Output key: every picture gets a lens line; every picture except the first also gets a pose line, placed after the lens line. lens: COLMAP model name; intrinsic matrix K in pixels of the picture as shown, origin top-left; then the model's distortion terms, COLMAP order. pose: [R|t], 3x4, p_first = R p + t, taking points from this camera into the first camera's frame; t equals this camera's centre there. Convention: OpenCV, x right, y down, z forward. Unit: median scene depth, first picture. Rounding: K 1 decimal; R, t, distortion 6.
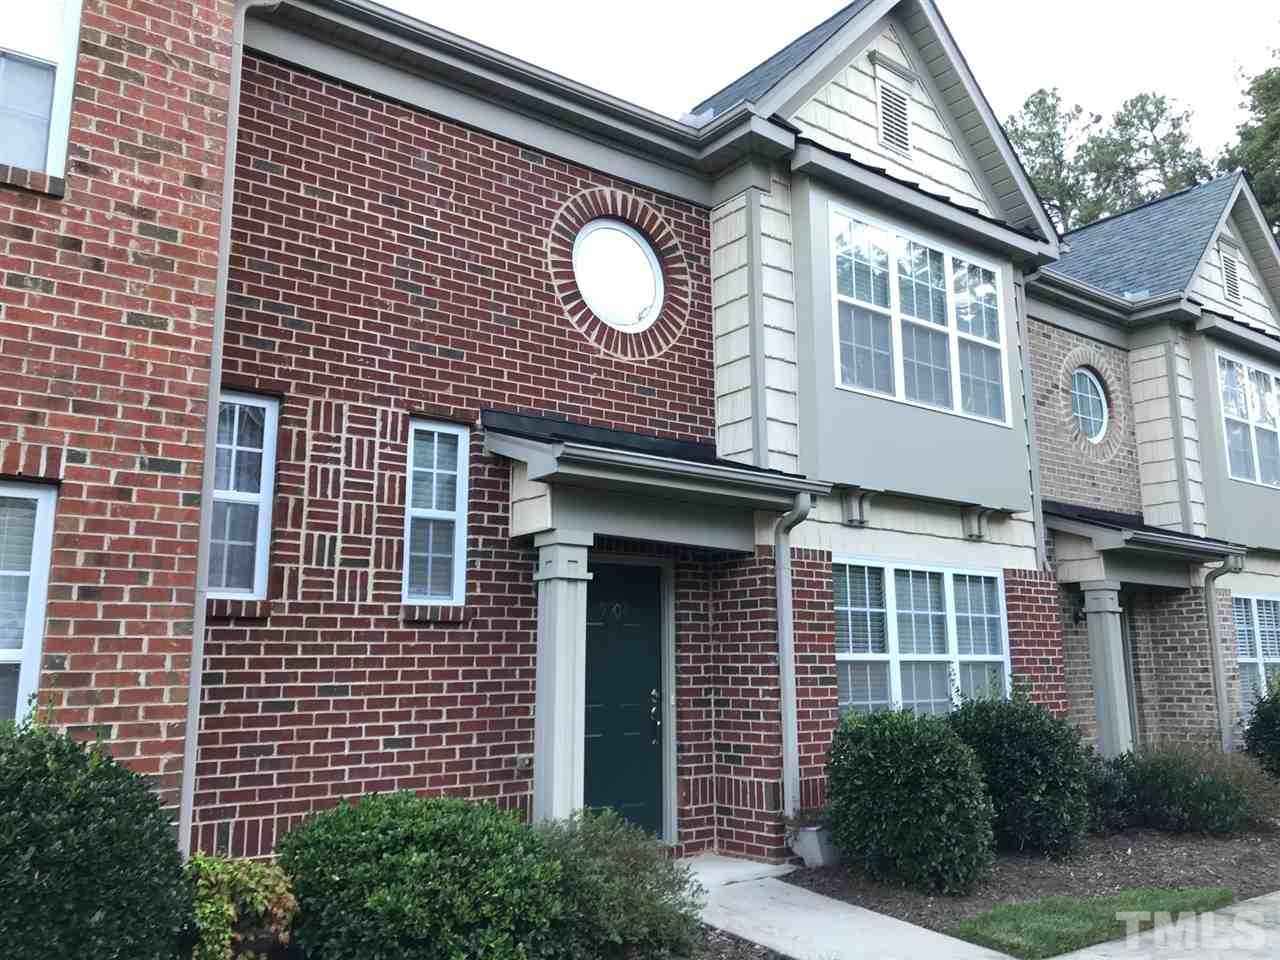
lens RADIAL K [[1060.6, 0, 636.0], [0, 1060.6, 477.3], [0, 0, 1]] dist [0.034843, 0.003343]
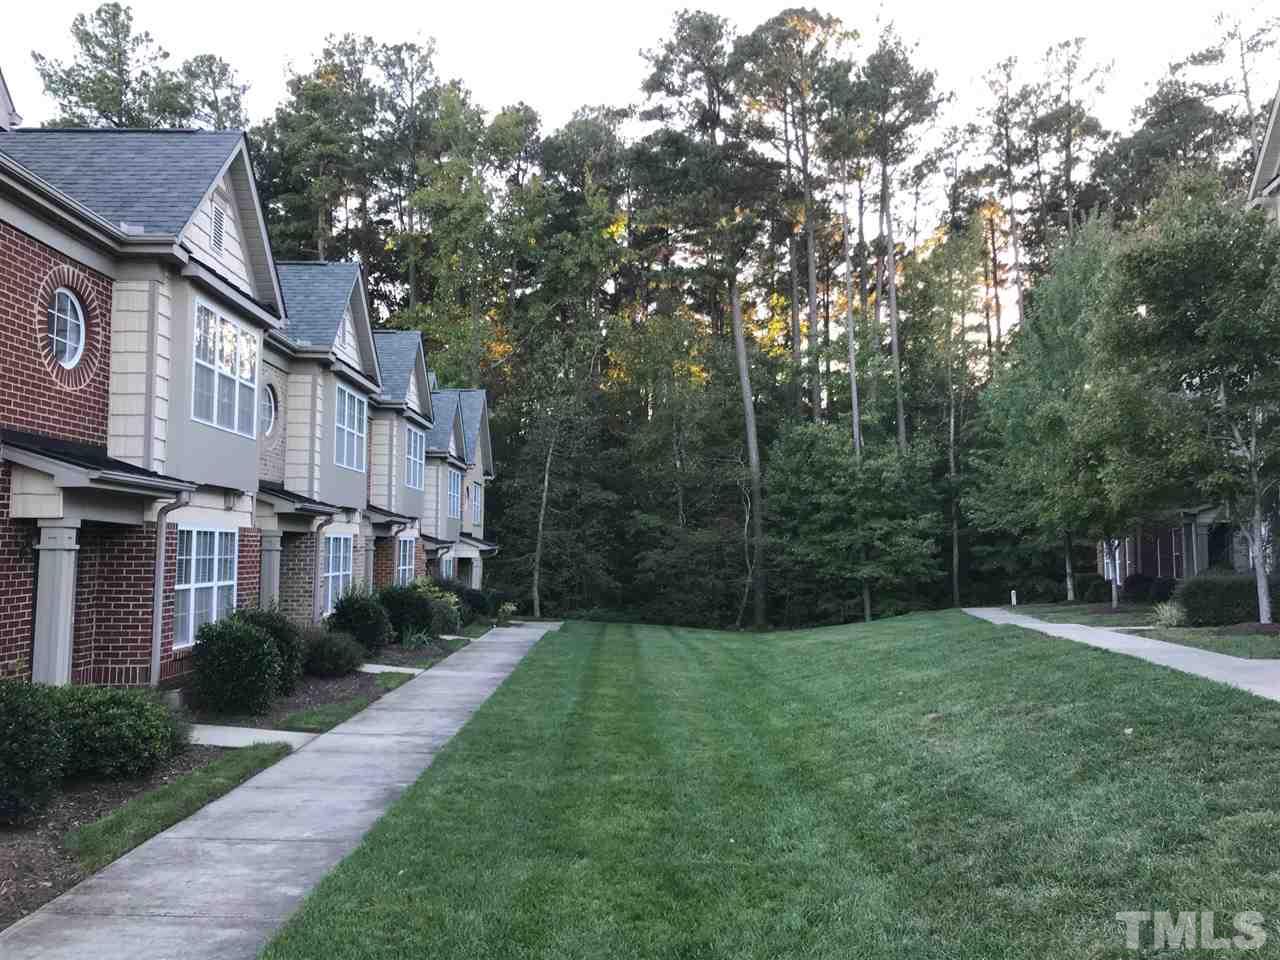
lens RADIAL K [[1060.6, 0, 636.0], [0, 1060.6, 477.3], [0, 0, 1]] dist [0.034843, 0.003343]
pose [[0.598050, 0.070452, 0.798356, -0.724103], [-0.161485, 0.986292, 0.033932, -0.172108], [-0.785022, -0.149216, 0.601229, -0.518136]]
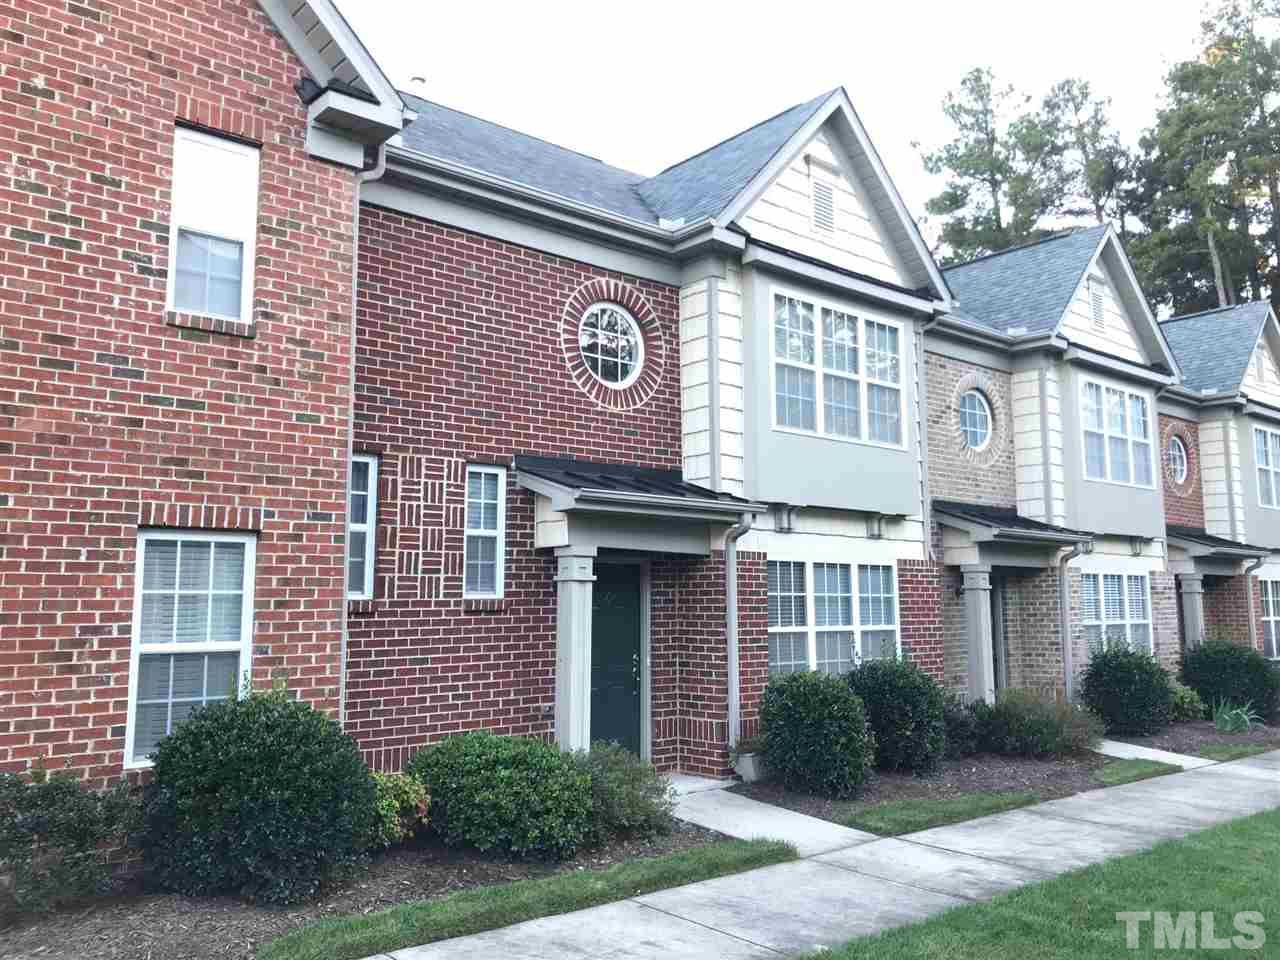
lens RADIAL K [[1051.1, 0, 640.0], [0, 1051.1, 480.0], [0, 0, 1]] dist [0.131142, -0.225165]
pose [[0.998304, 0.009693, 0.057403, -0.057138], [-0.013197, 0.998051, 0.060988, -0.107274], [-0.056700, -0.061642, 0.996486, -0.337586]]
